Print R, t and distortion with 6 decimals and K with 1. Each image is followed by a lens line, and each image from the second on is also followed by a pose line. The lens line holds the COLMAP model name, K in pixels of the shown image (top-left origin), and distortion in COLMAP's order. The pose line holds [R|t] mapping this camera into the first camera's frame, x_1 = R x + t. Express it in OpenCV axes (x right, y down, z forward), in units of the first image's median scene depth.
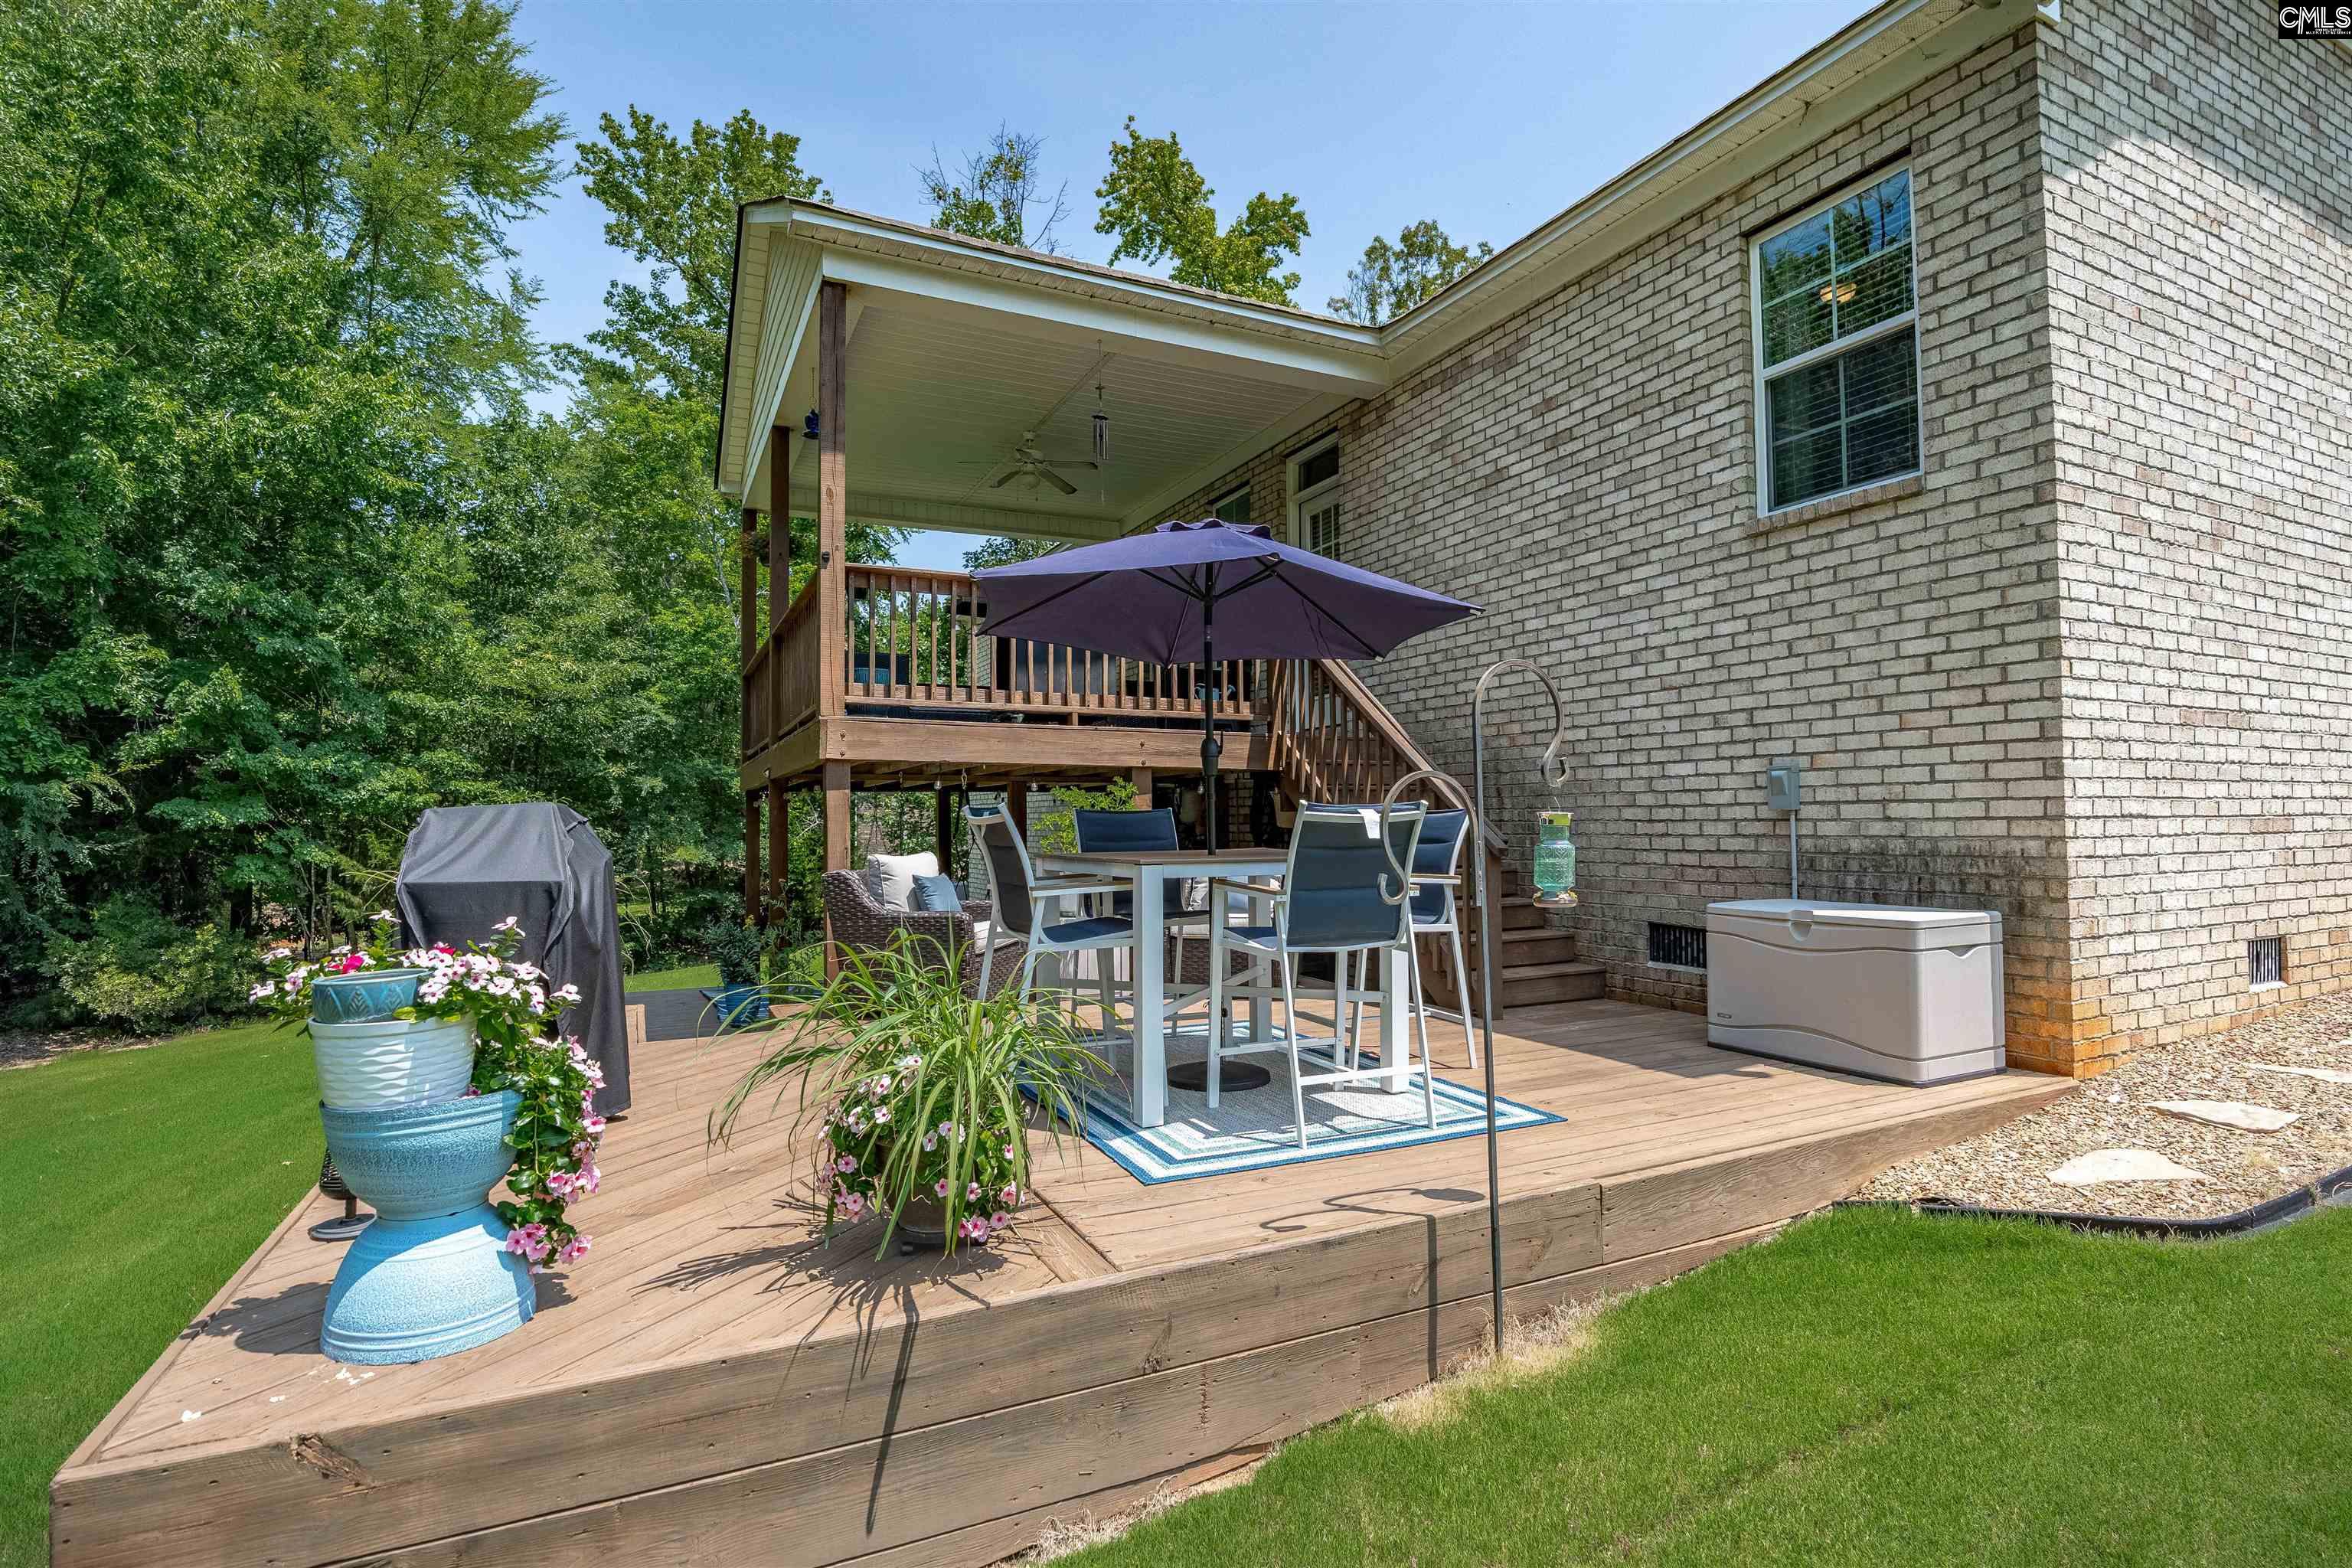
lens RADIAL K [[1108.8, 0, 1187.8], [0, 1108.8, 790.6], [0, 0, 1]] dist [-0.020437, 0.000622]
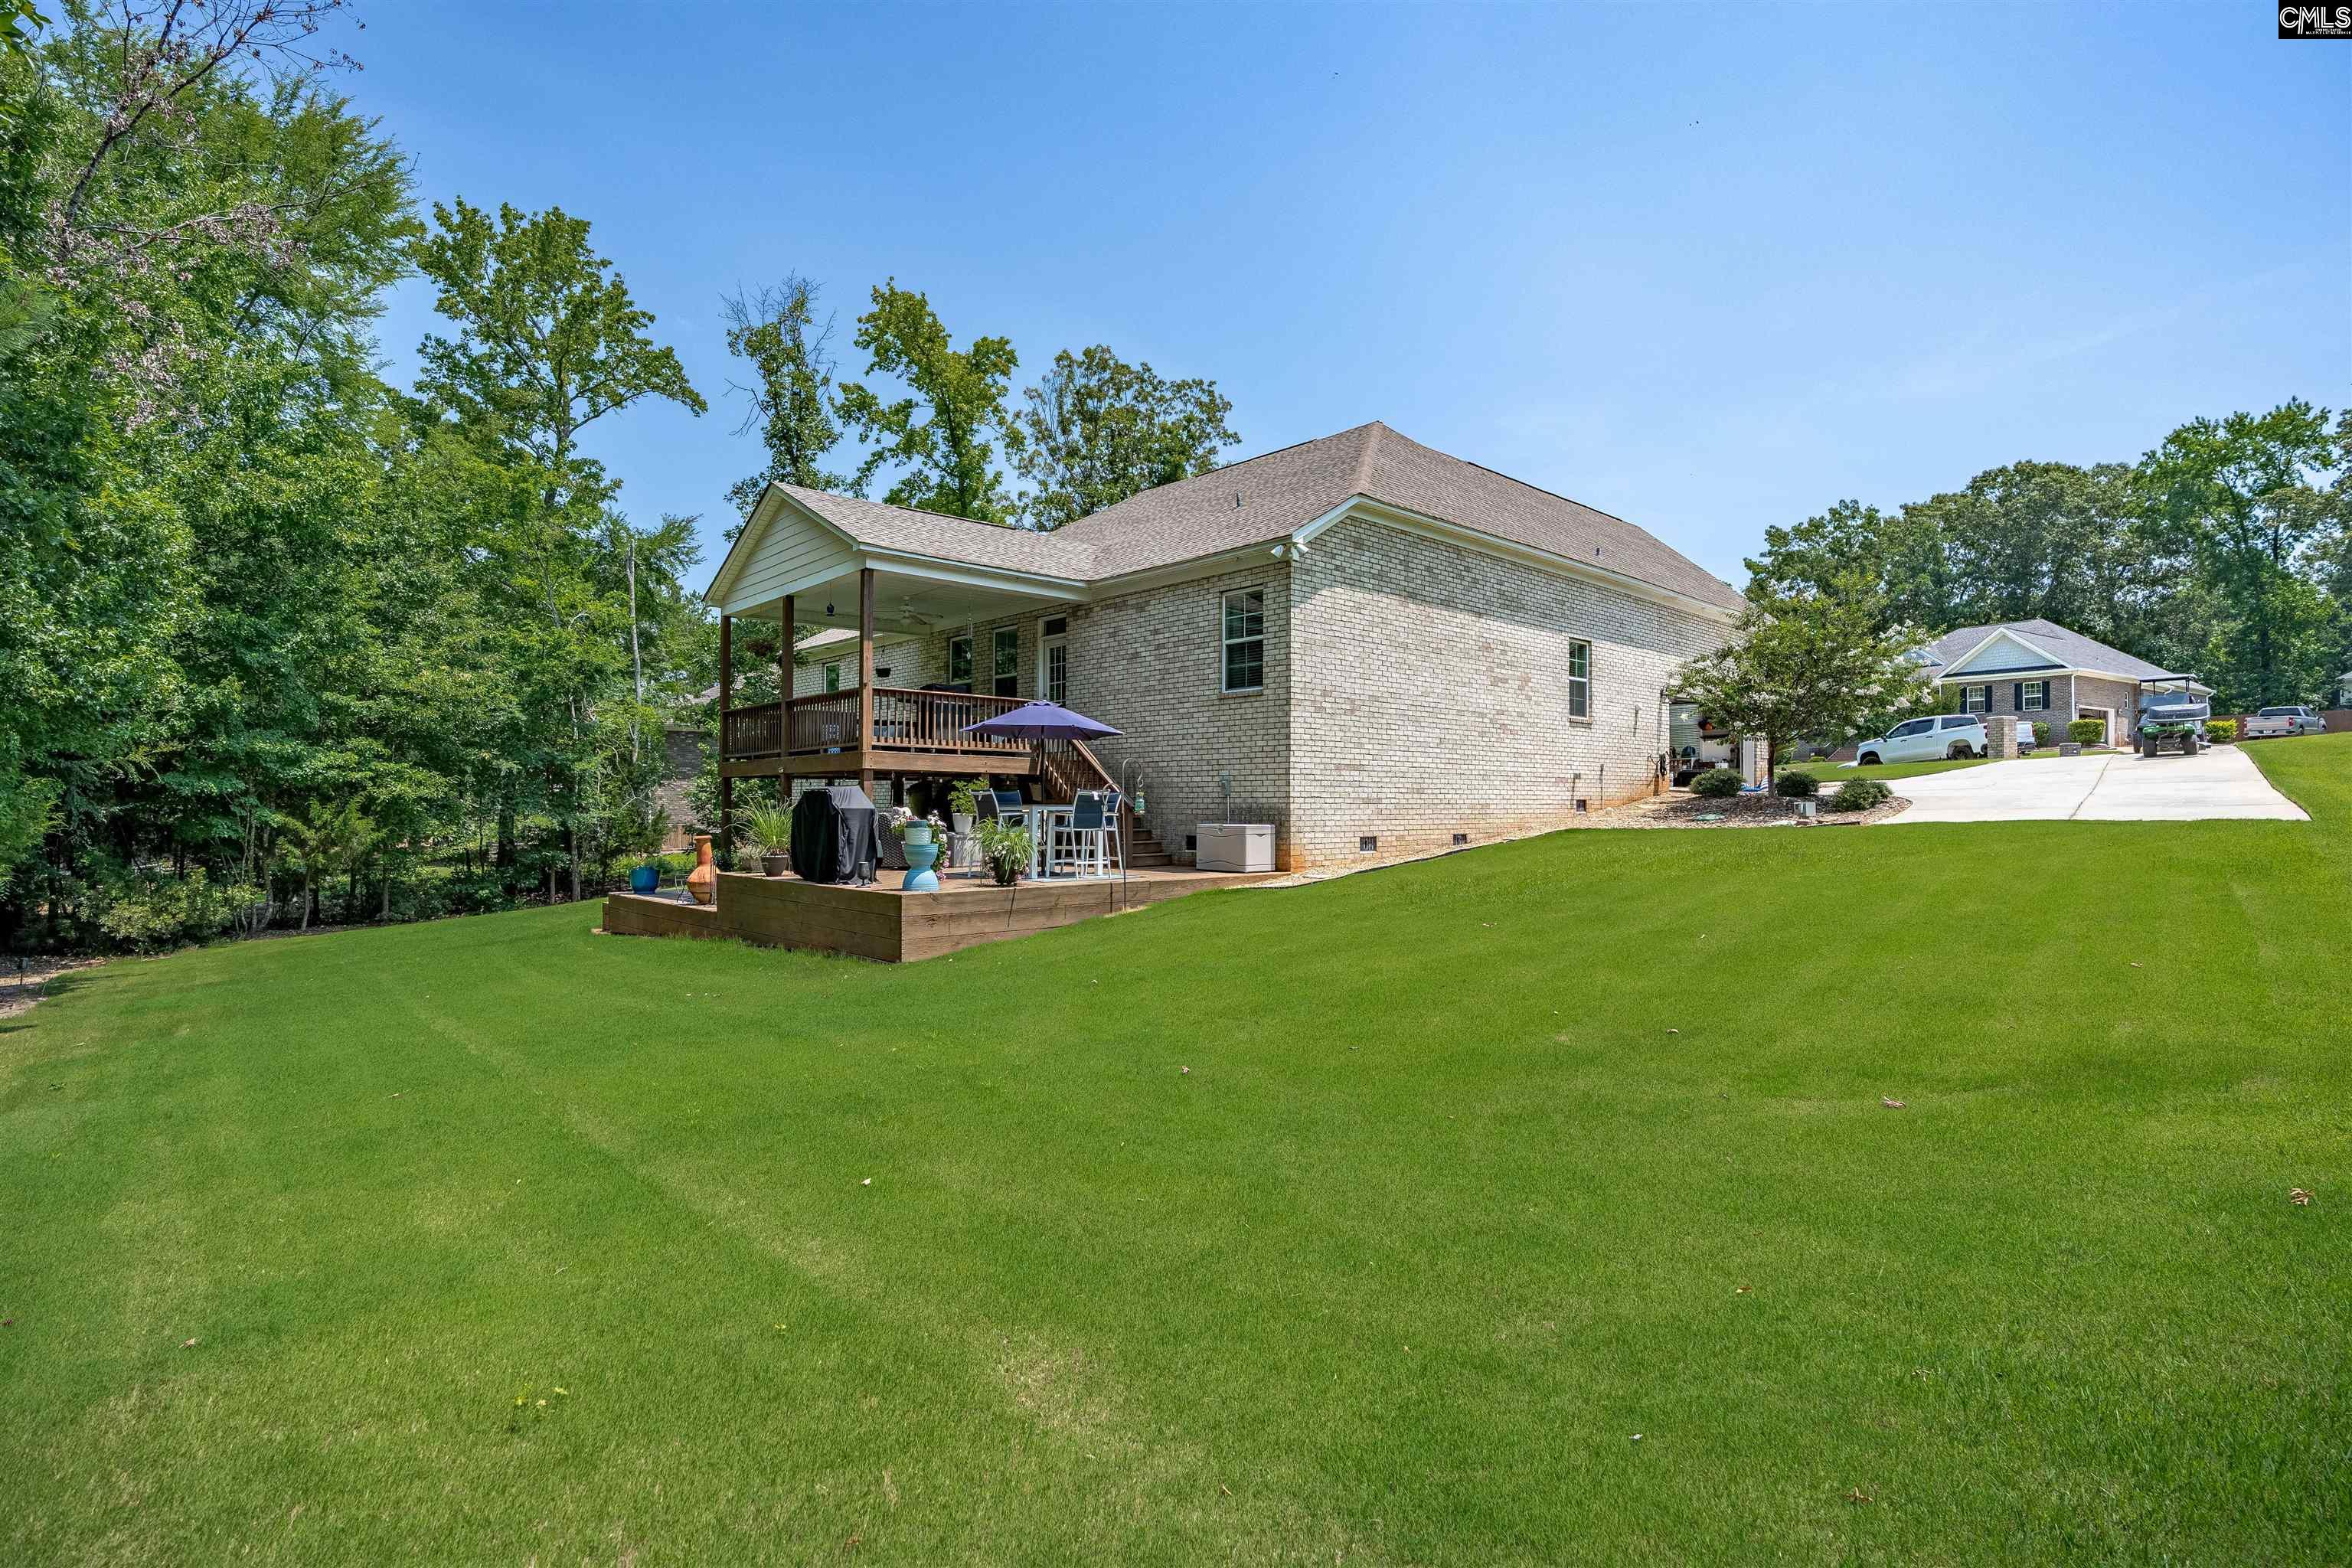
lens RADIAL K [[1108.8, 0, 1180.0], [0, 1108.8, 791.0], [0, 0, 1]] dist [-0.020437, 0.000622]
pose [[0.956237, 0.014338, 0.292243, -0.153452], [-0.018363, 0.999771, 0.011032, -0.007485], [-0.292018, -0.015916, 0.956281, -0.622680]]
